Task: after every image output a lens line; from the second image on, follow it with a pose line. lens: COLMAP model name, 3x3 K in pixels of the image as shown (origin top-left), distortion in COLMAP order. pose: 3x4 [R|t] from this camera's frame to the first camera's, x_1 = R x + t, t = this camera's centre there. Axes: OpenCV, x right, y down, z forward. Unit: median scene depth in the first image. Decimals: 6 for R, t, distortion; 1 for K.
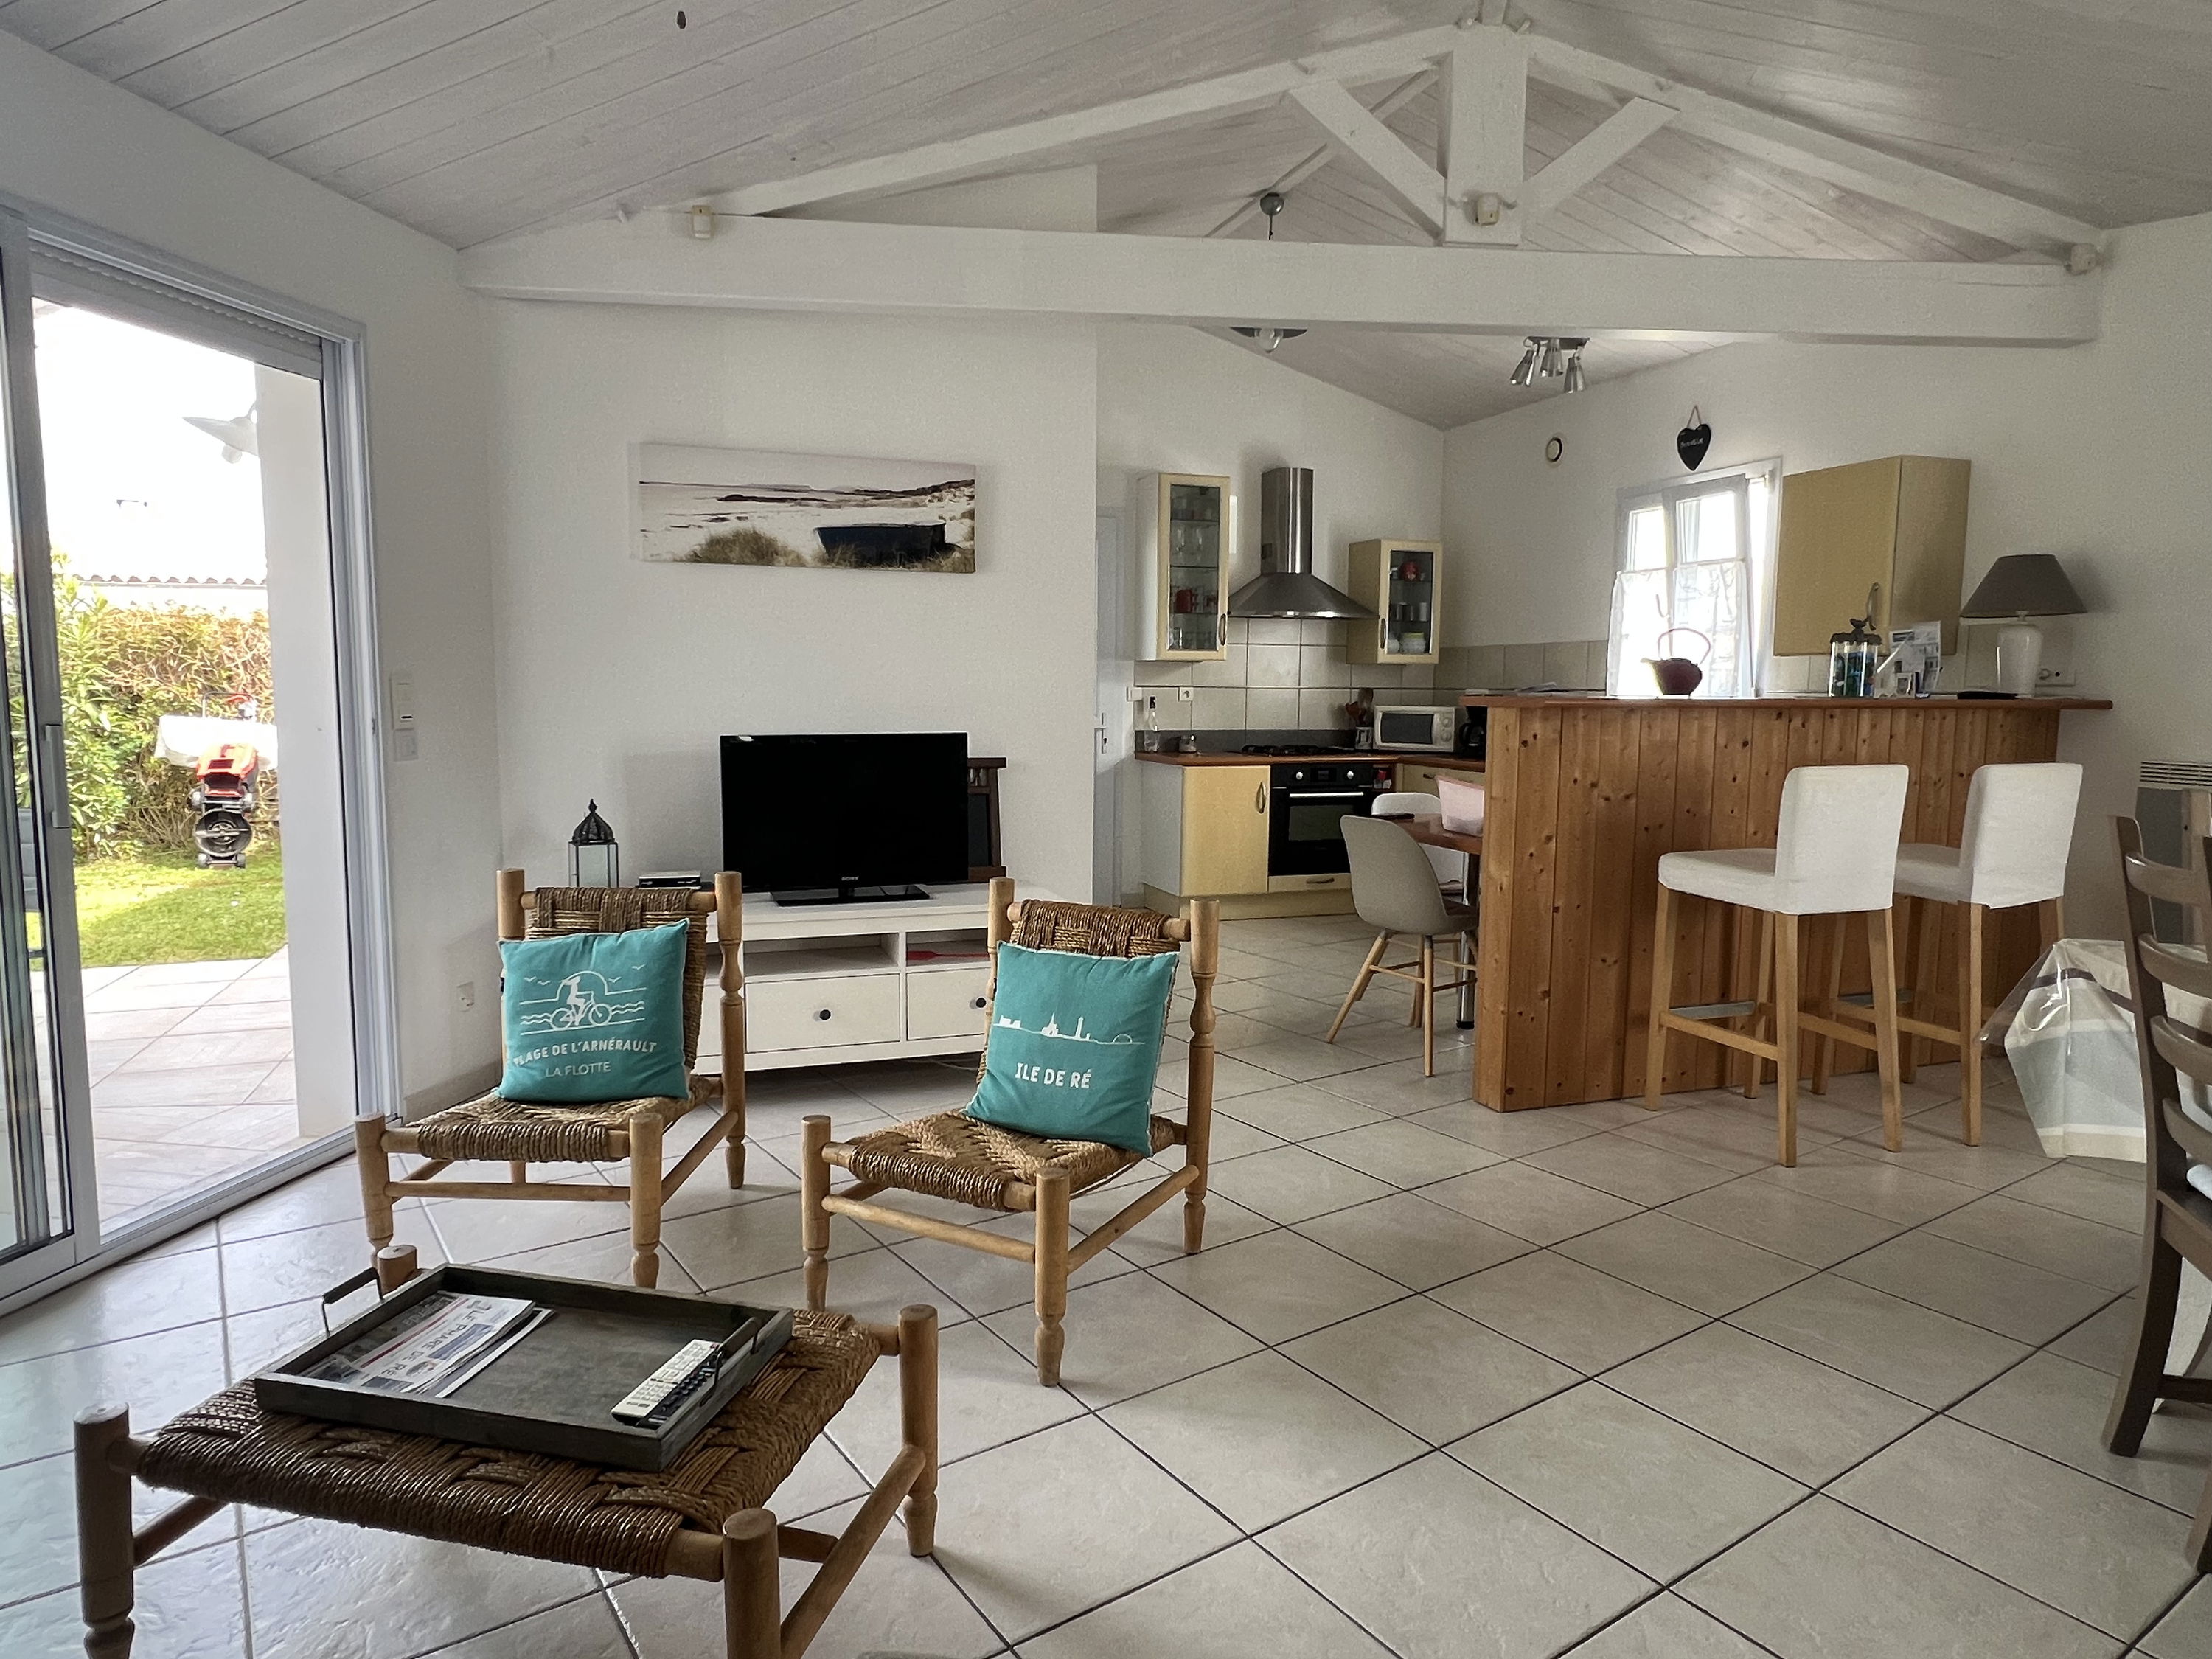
lens RADIAL K [[1334.2, 0, 1092.6], [0, 1334.2, 822.7], [0, 0, 1]] dist [-0.001866, -0.000337]
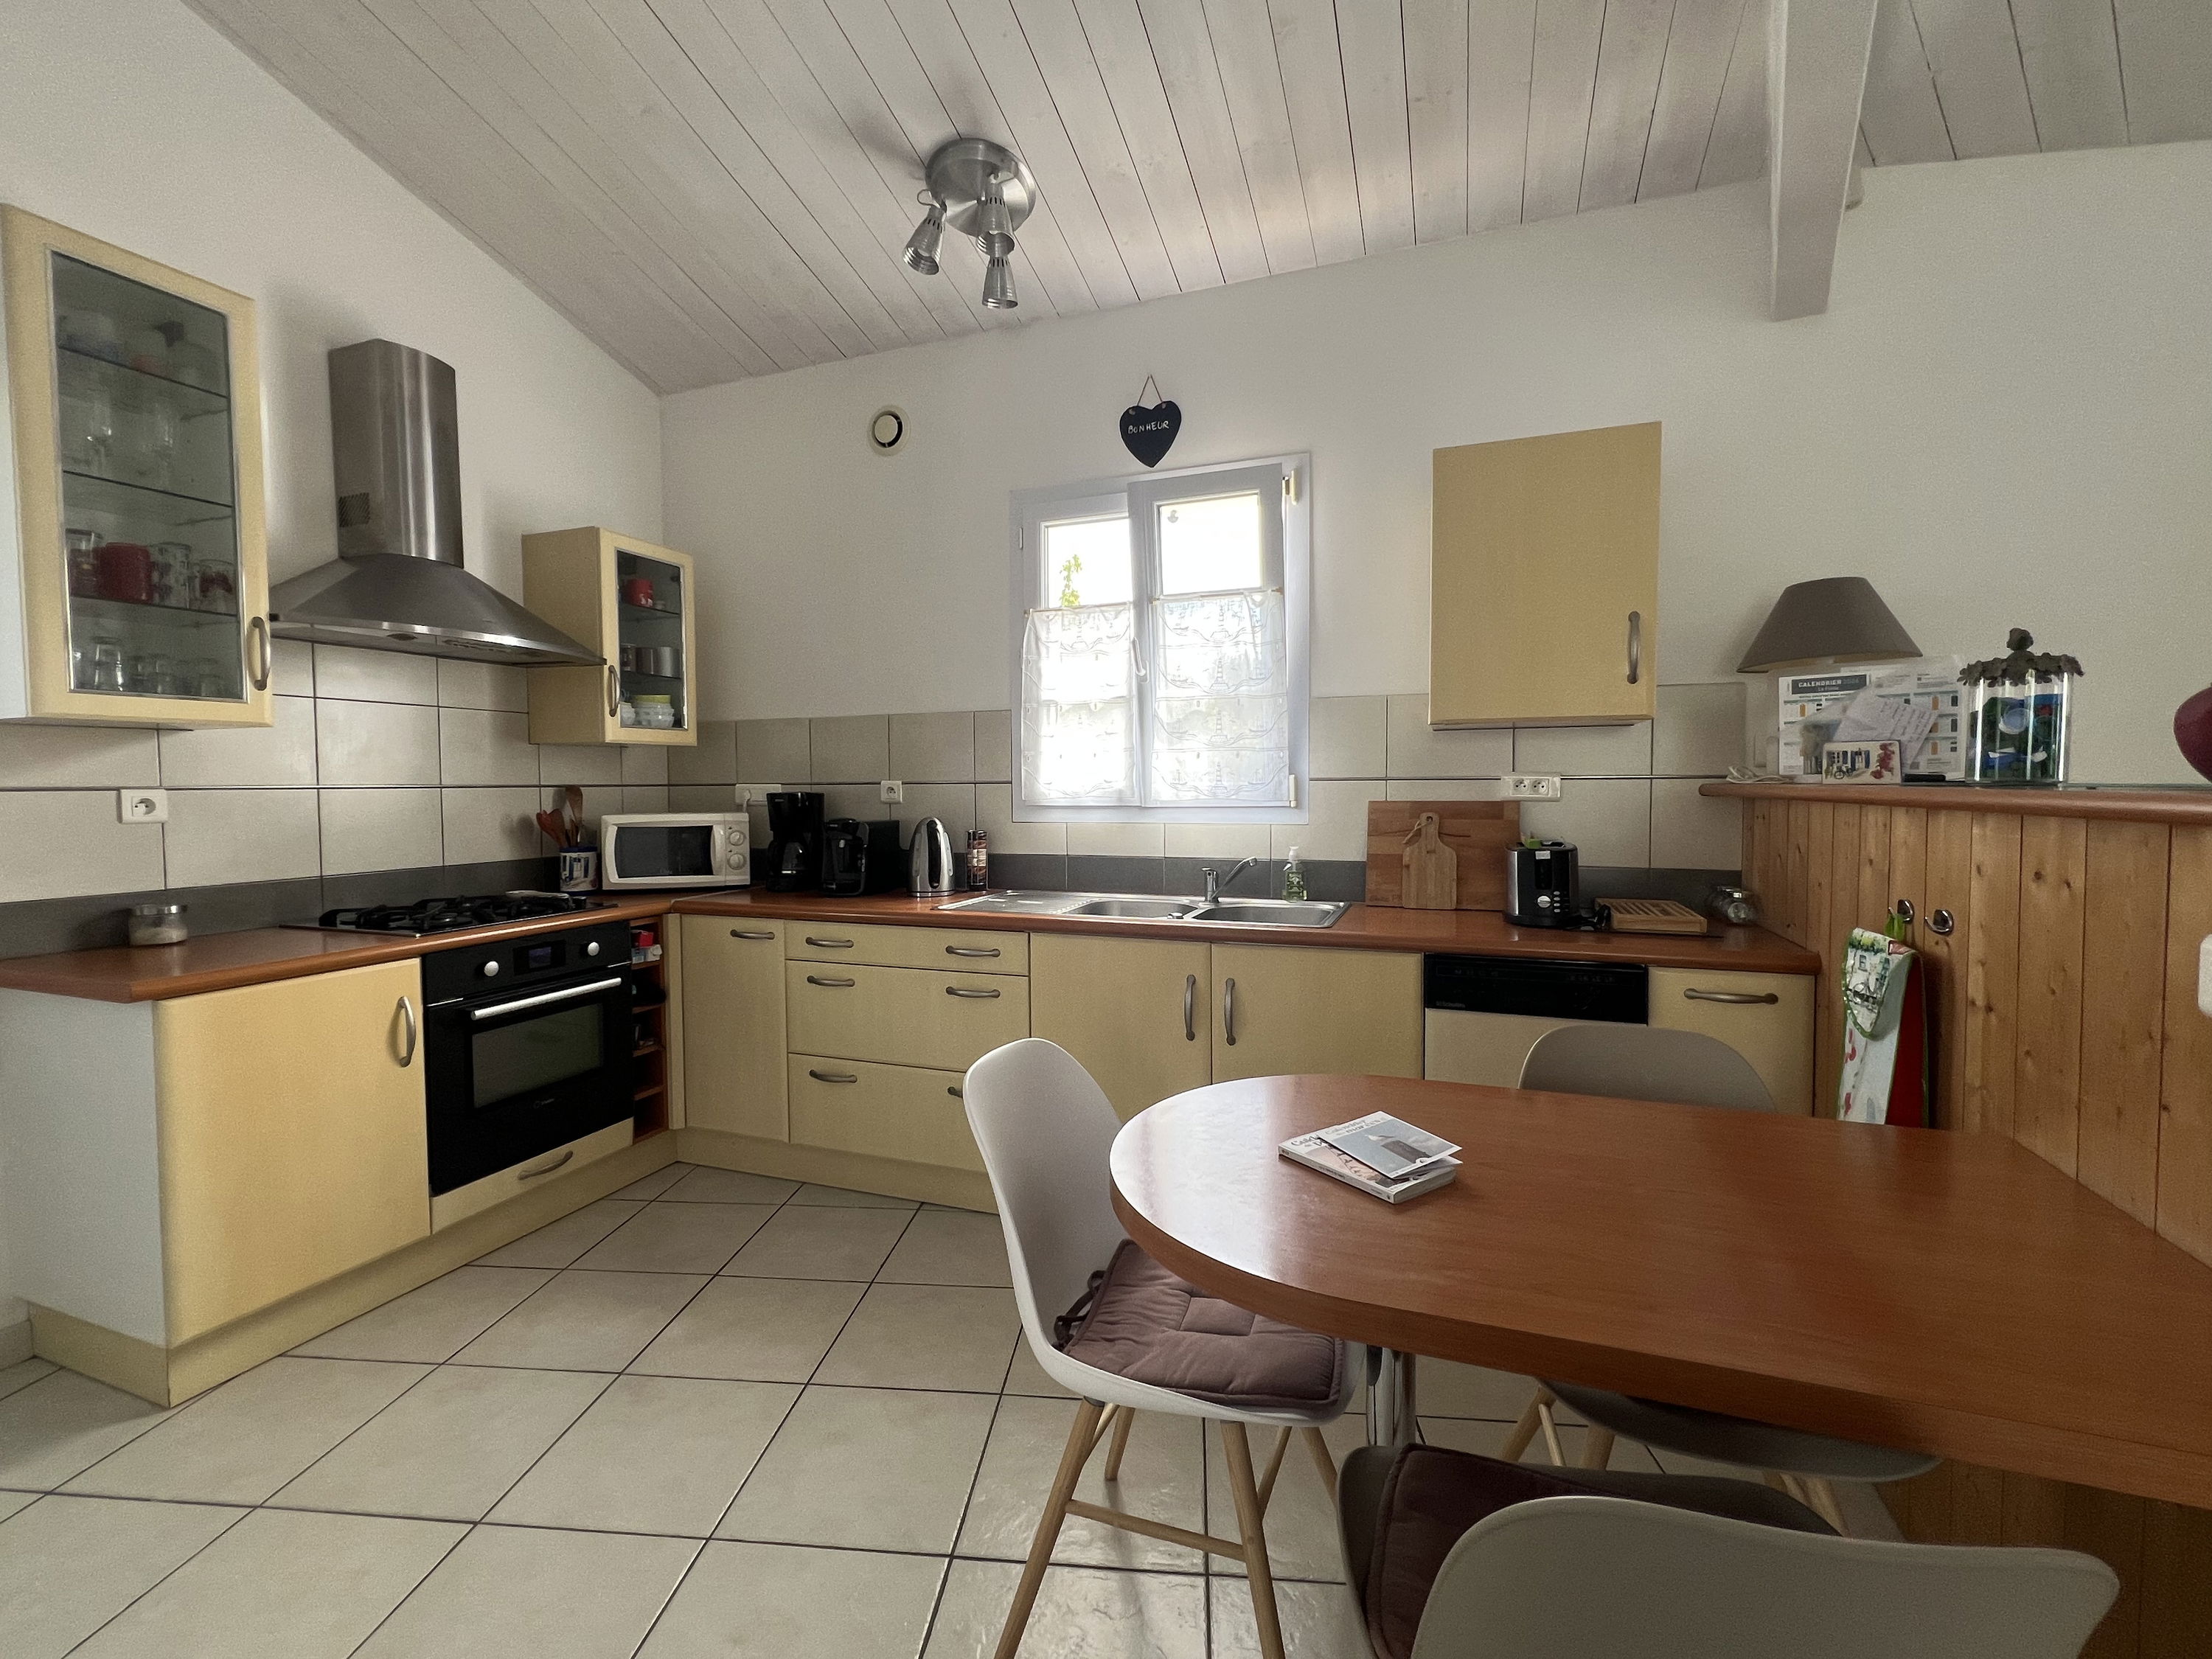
lens RADIAL K [[953.6, 0, 1094.8], [0, 953.6, 824.9], [0, 0, 1]] dist [-0.001186, 0.000066]
pose [[0.641913, -0.047007, 0.765336, 0.055174], [0.090935, 0.995742, -0.015111, -0.099330], [-0.761367, 0.079296, 0.643454, 0.978423]]
